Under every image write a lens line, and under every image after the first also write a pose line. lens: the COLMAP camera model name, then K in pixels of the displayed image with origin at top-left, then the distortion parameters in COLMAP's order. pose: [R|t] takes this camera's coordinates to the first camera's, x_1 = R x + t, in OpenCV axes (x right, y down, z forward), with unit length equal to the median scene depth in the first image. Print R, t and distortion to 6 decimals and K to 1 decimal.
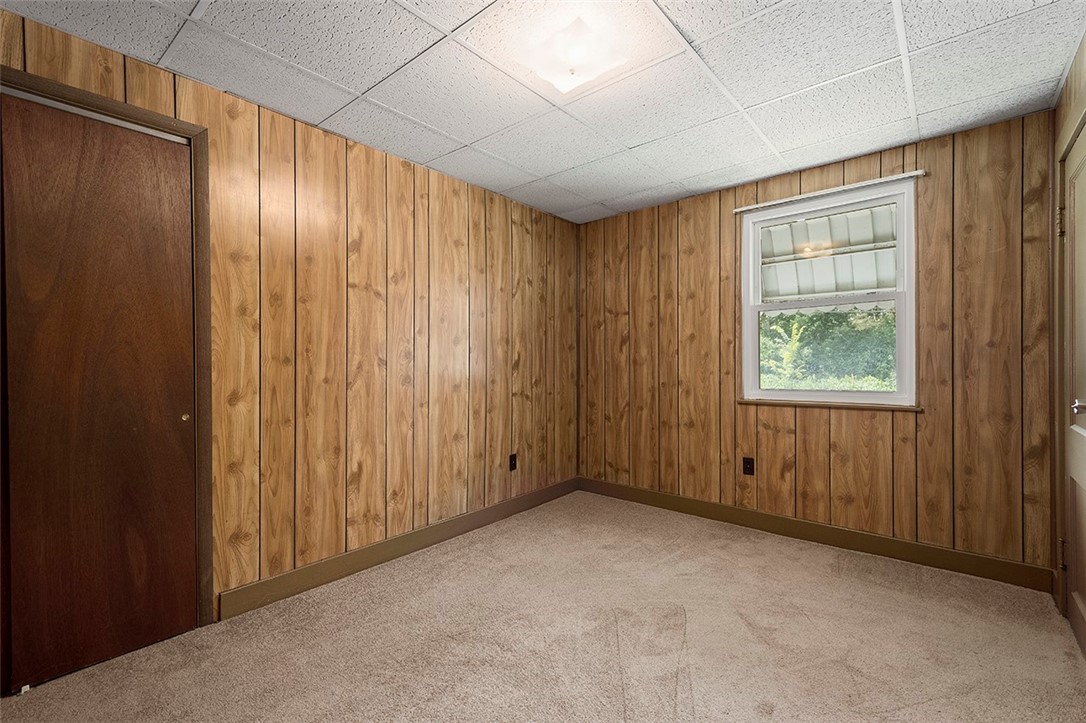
lens RADIAL K [[474.1, 0, 550.0], [0, 474.1, 364.0], [0, 0, 1]] dist [0.022139, -0.006977]
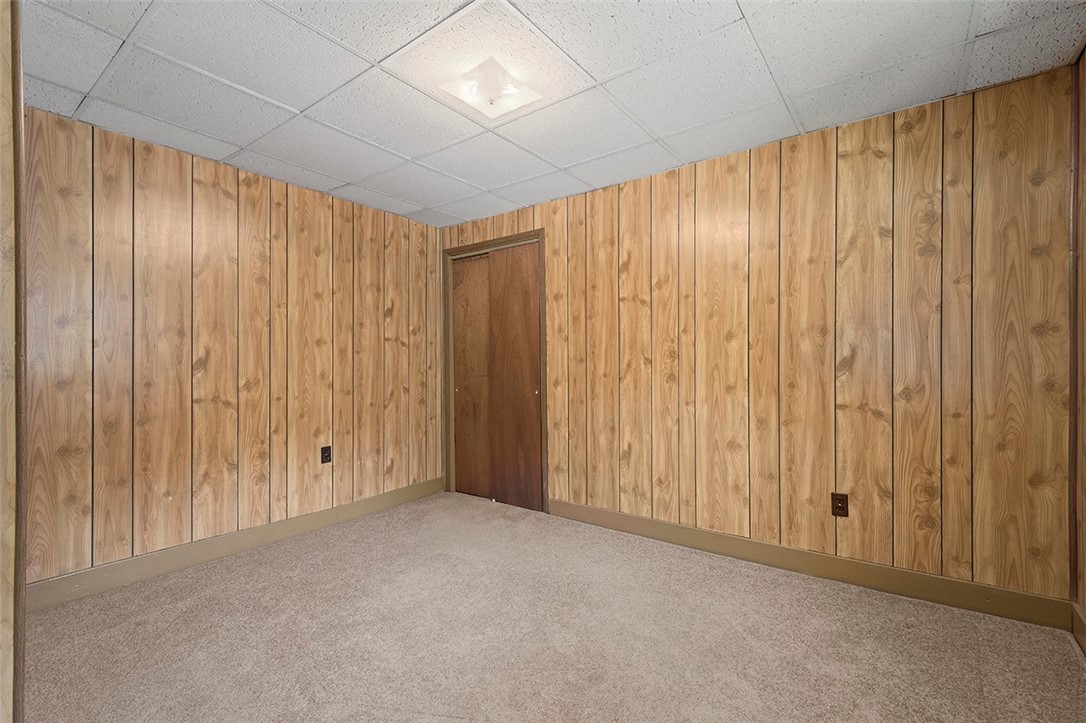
lens RADIAL K [[474.1, 0, 550.0], [0, 474.1, 364.0], [0, 0, 1]] dist [0.022139, -0.006977]
pose [[0.058843, -0.001253, -0.998266, 0.753650], [-0.002549, 0.999996, -0.001405, 0.005556], [0.998264, 0.002627, 0.058839, 0.687551]]
